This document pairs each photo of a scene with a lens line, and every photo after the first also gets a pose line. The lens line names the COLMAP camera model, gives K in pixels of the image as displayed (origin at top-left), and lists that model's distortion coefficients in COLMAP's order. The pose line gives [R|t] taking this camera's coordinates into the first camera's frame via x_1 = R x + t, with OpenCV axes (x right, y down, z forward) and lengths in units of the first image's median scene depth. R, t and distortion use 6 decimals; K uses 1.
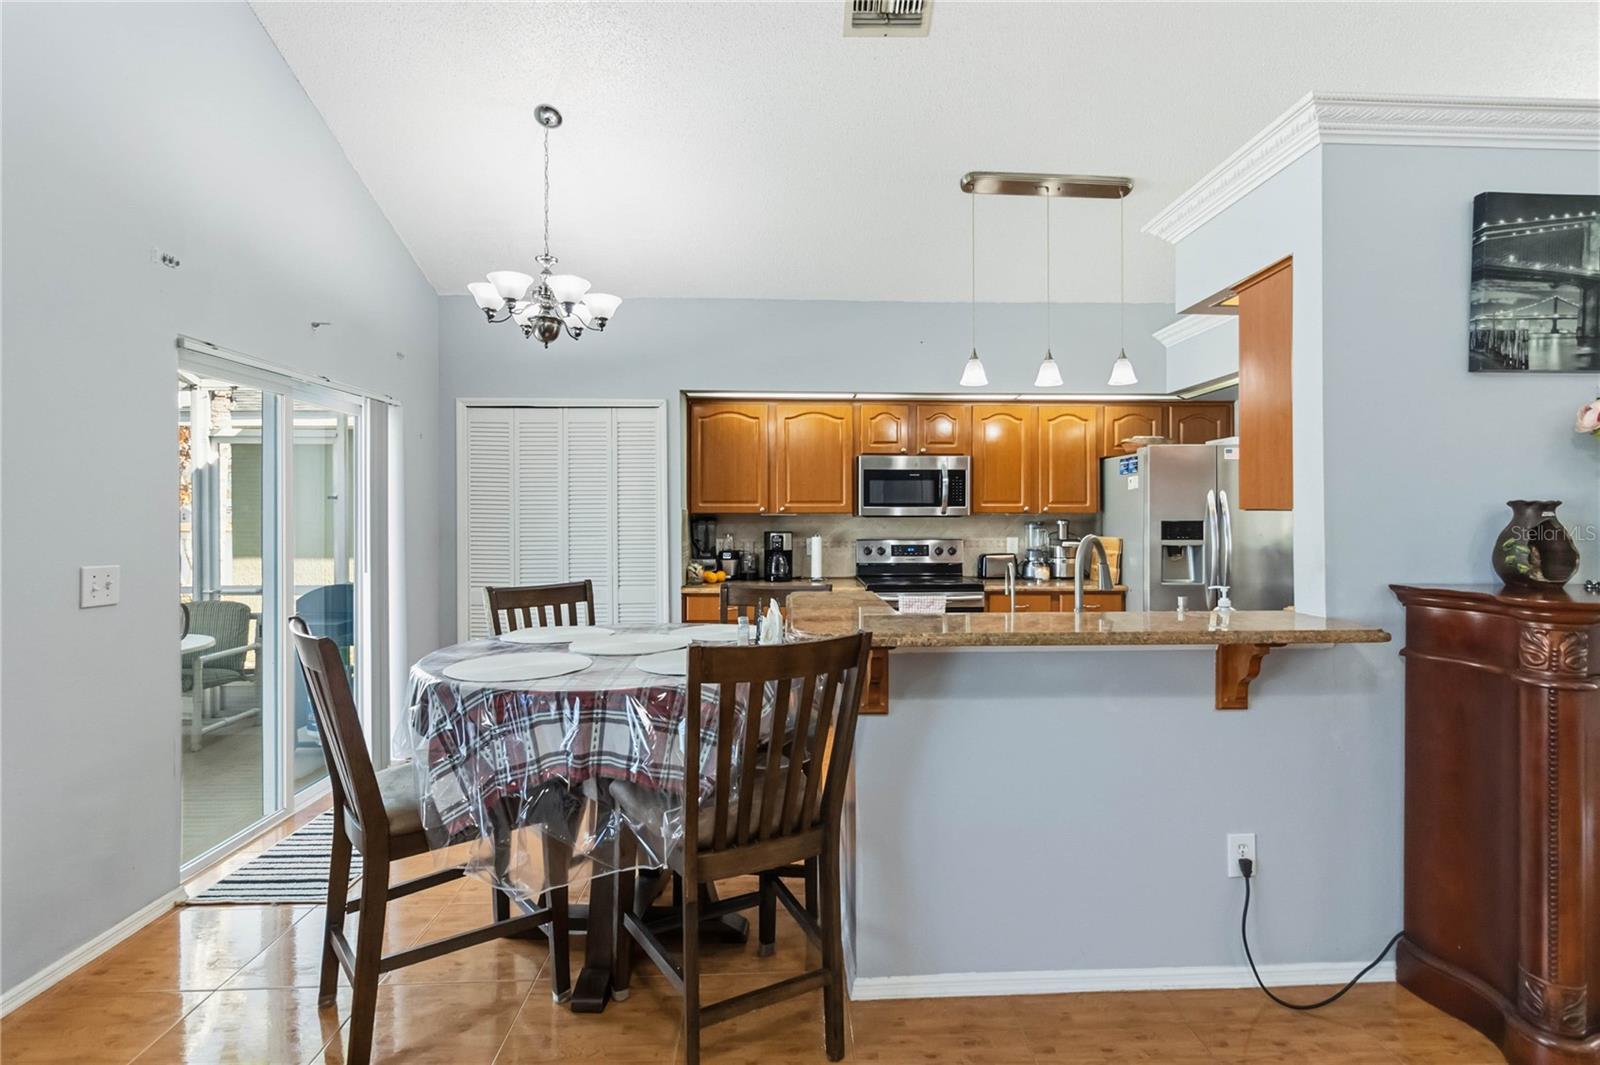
lens RADIAL K [[743.8, 0, 814.6], [0, 743.8, 517.4], [0, 0, 1]] dist [0.001343, 0.000682]
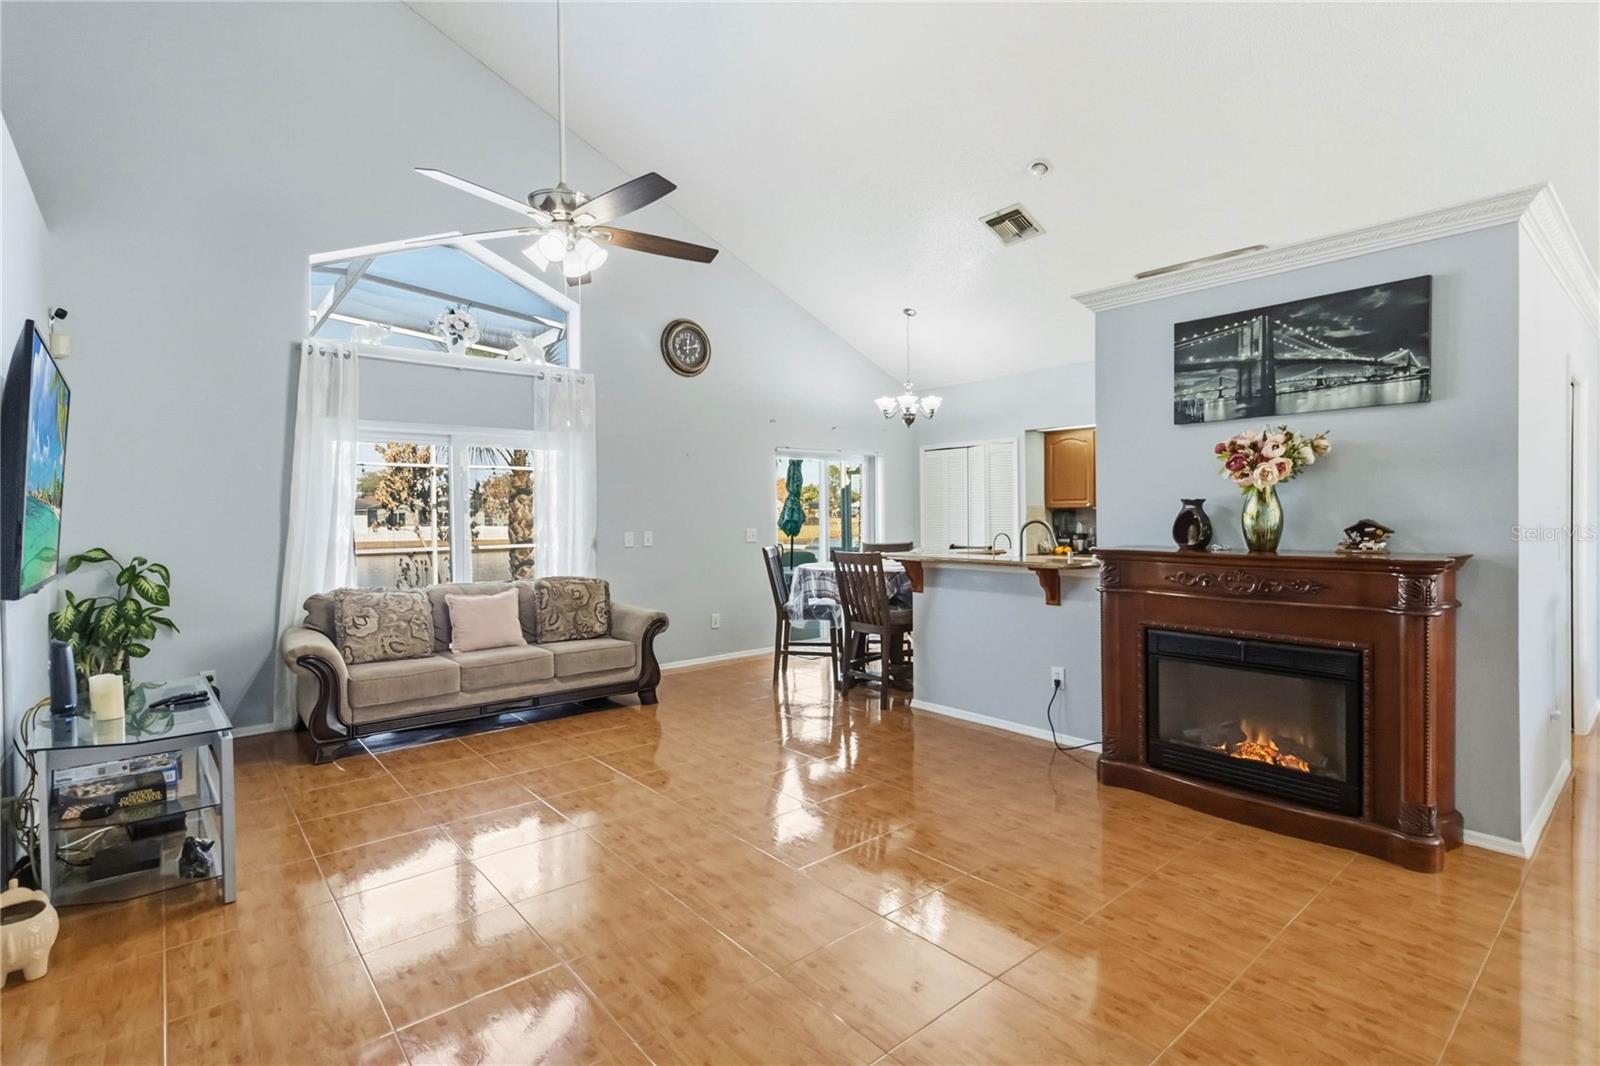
lens RADIAL K [[743.8, 0, 814.6], [0, 743.8, 517.9], [0, 0, 1]] dist [0.001343, 0.000682]
pose [[0.619611, 0.001112, -0.784909, 0.819623], [0.006540, 0.999957, 0.006580, 0.002194], [0.784882, -0.009210, 0.619577, -0.354738]]
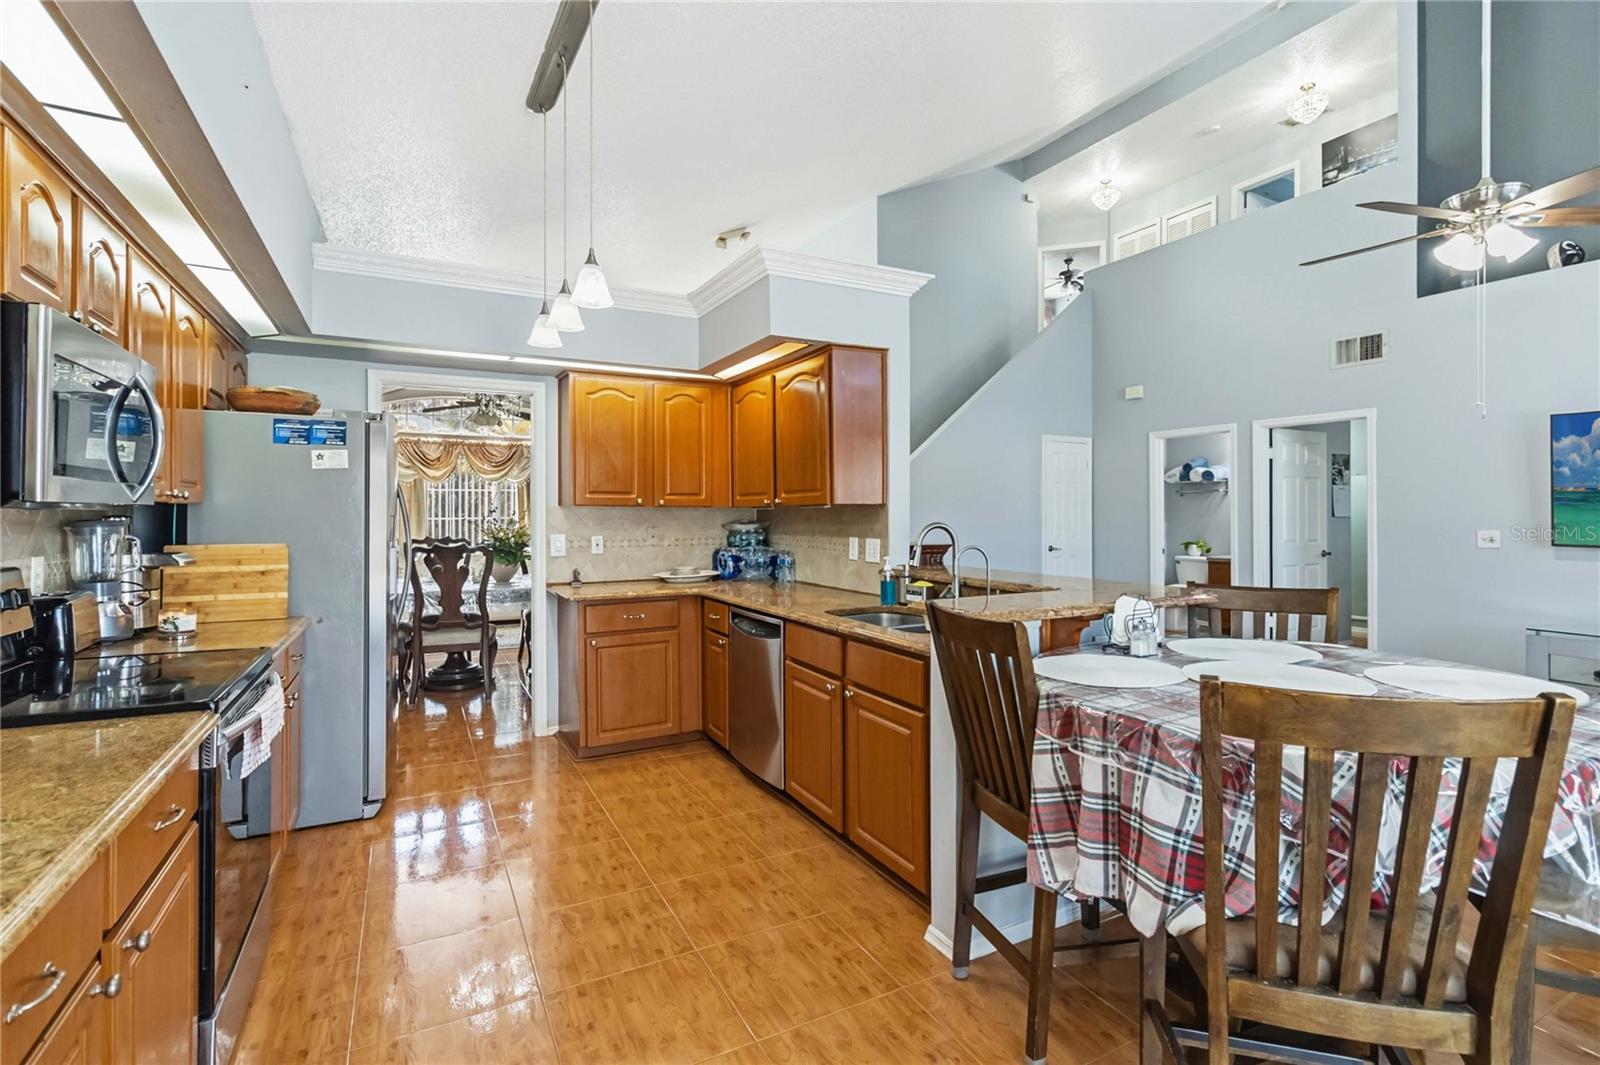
lens RADIAL K [[743.8, 0, 814.6], [0, 743.8, 517.4], [0, 0, 1]] dist [0.001343, 0.000682]
pose [[-0.429652, -0.002999, 0.902989, -0.378398], [0.004155, 0.999977, 0.005299, 0.003957], [-0.902985, 0.006029, -0.429630, 0.936035]]
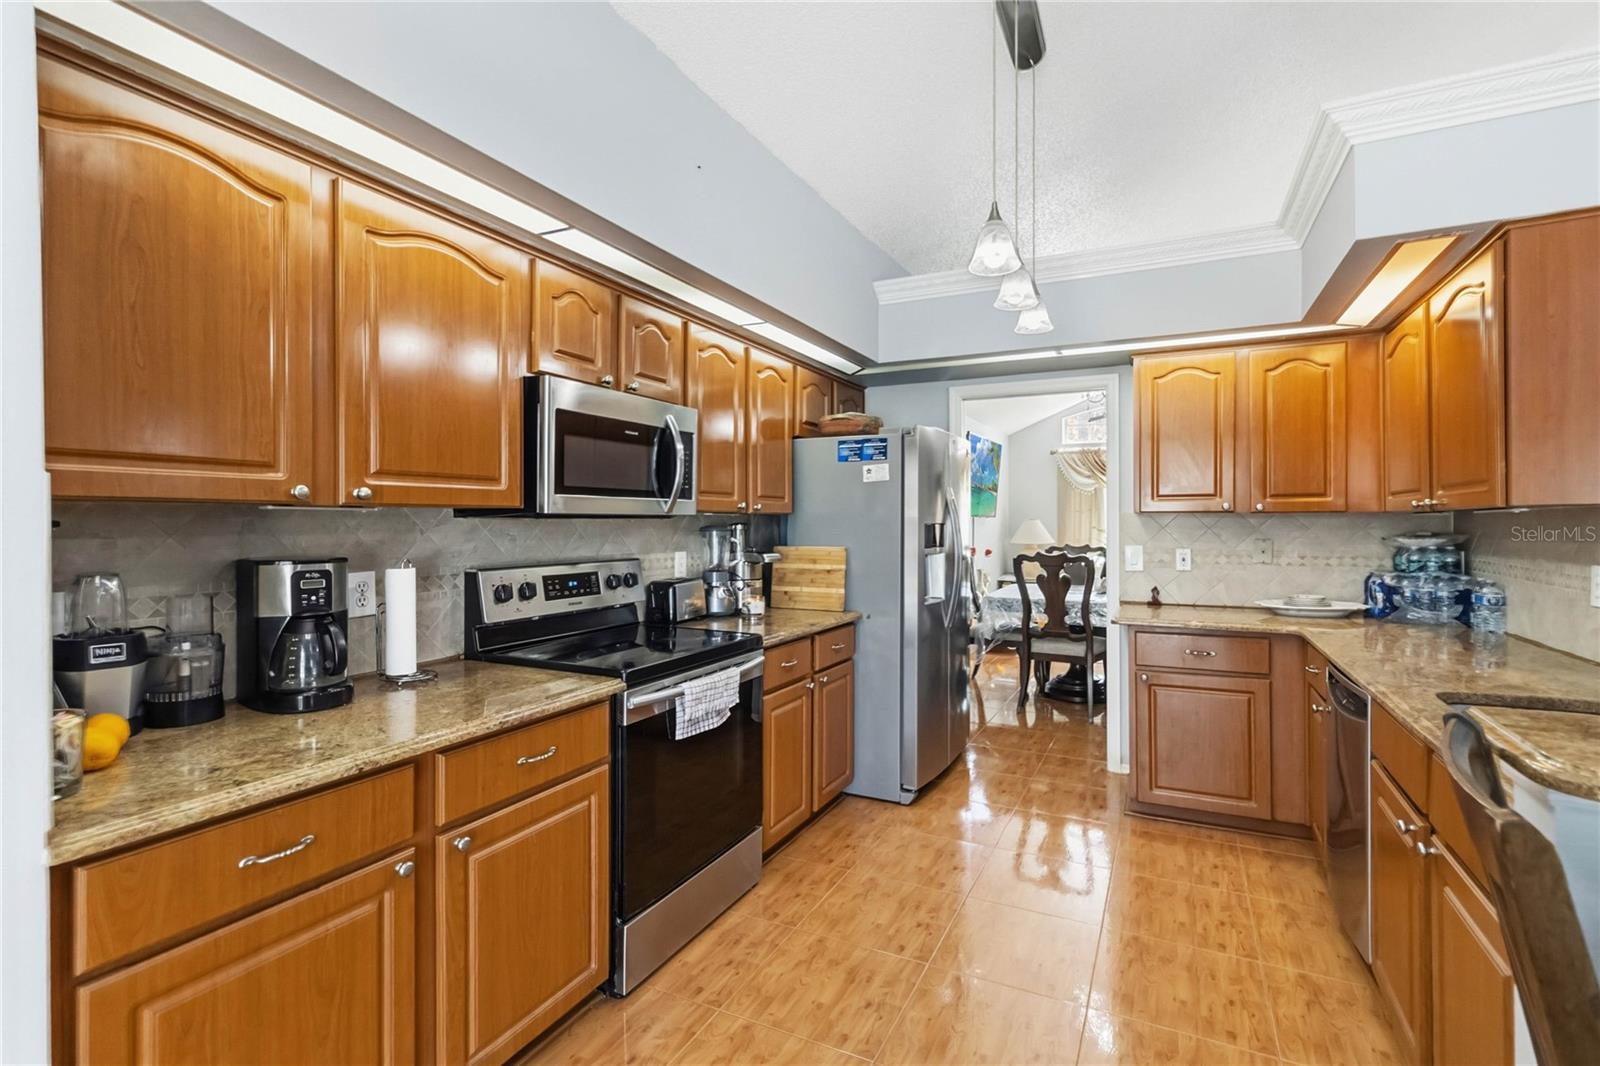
lens RADIAL K [[743.8, 0, 814.6], [0, 743.8, 517.9], [0, 0, 1]] dist [0.001343, 0.000682]
pose [[0.483985, 0.005976, 0.875056, -0.266225], [0.002137, 0.999966, -0.008011, 0.004528], [-0.875074, 0.005747, 0.483955, 0.724338]]
